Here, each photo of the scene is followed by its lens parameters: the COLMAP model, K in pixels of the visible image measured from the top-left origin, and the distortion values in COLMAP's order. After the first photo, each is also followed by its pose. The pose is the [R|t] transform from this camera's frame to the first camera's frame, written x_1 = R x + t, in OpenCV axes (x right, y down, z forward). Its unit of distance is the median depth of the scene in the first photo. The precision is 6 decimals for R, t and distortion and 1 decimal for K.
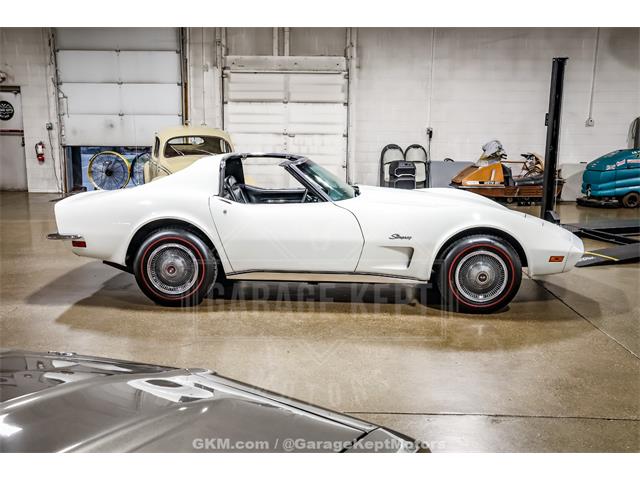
lens RADIAL K [[642.4, 0, 321.0], [0, 642.4, 241.2], [0, 0, 1]] dist [-0.045730, 0.088452]
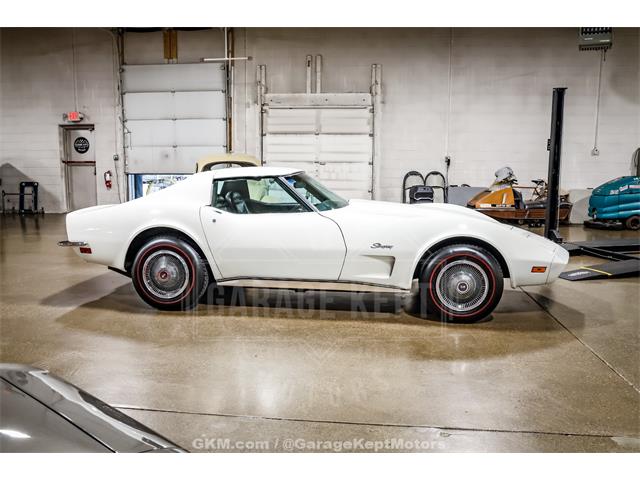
lens RADIAL K [[557.8, 0, 322.4], [0, 557.8, 241.7], [0, 0, 1]] dist [-0.118588, 0.078494]
pose [[0.995881, 0.008215, -0.090302, 0.043447], [-0.011777, 0.999170, -0.038985, 0.008748], [0.089907, 0.039888, 0.995151, 0.045484]]
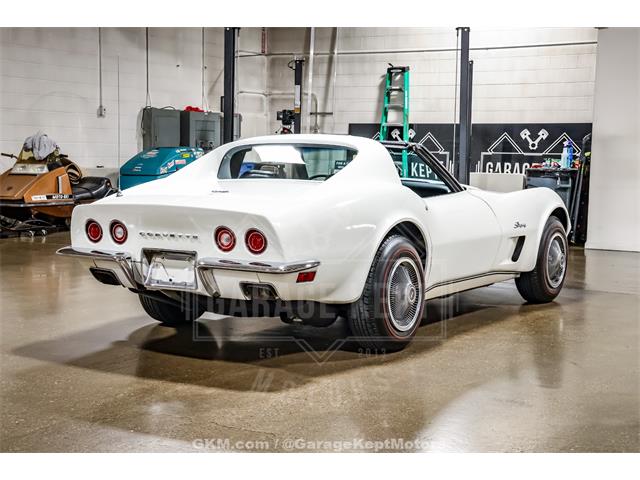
lens RADIAL K [[1011.0, 0, 320.4], [0, 1011.0, 238.7], [0, 0, 1]] dist [0.159760, 0.091224]
pose [[0.499084, -0.081122, 0.862748, -0.486815], [0.144650, 0.989439, 0.009357, -0.016339], [-0.854396, 0.120126, 0.505547, 0.209802]]
